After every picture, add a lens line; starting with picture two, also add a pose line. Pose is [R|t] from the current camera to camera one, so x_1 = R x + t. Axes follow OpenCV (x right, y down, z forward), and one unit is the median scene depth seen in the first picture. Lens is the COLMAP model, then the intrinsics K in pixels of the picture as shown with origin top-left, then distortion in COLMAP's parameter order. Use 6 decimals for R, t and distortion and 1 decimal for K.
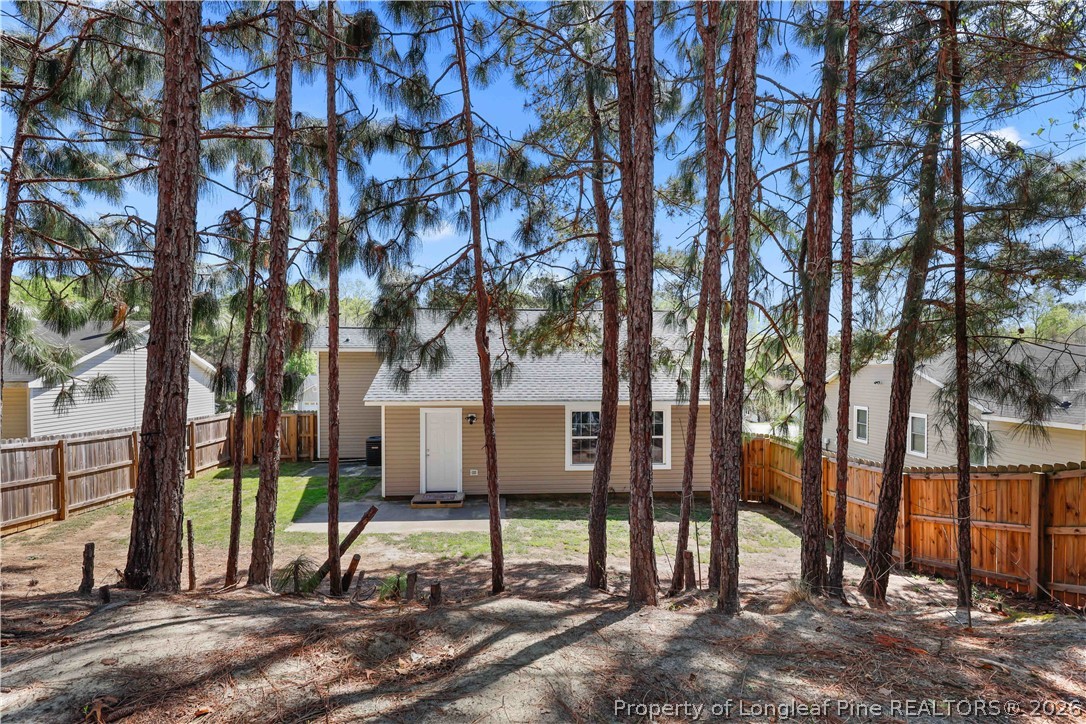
lens RADIAL K [[500.0, 0, 543.2], [0, 500.0, 353.9], [0, 0, 1]] dist [0.001010, 0.000014]
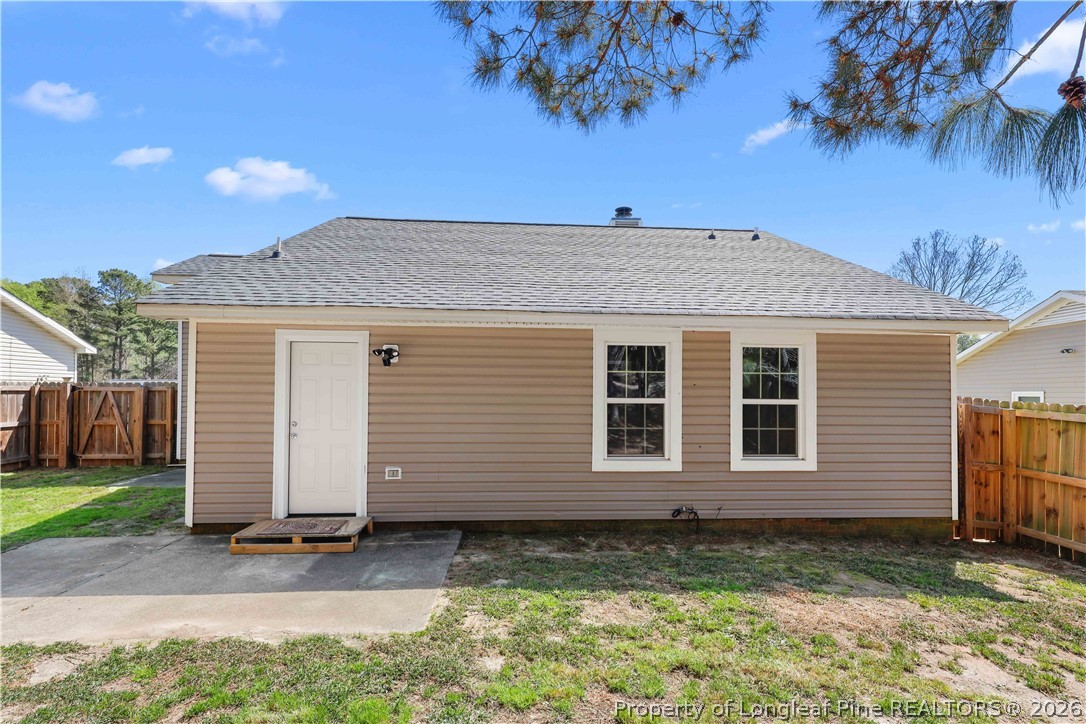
lens RADIAL K [[503.9, 0, 543.0], [0, 503.9, 362.0], [0, 0, 1]] dist [0.002207, 0.000471]
pose [[0.999969, 0.005338, -0.005748, 0.000879], [-0.005512, 0.999511, -0.030771, 0.149054], [0.005581, 0.030802, 0.999510, 0.536968]]
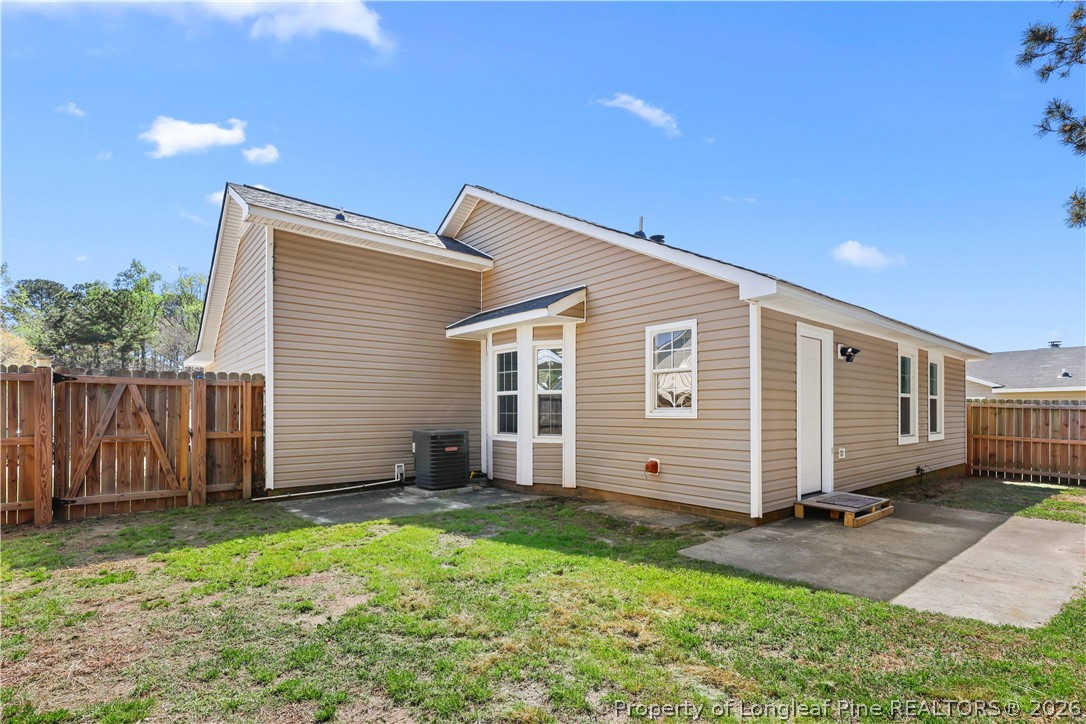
lens RADIAL K [[529.5, 0, 545.5], [0, 529.5, 384.8], [0, 0, 1]] dist [-0.000977, -0.000262]
pose [[0.806247, 0.027248, 0.590951, -0.736200], [-0.017106, 0.999595, -0.022752, 0.182249], [-0.591332, 0.008235, 0.806386, 0.729742]]
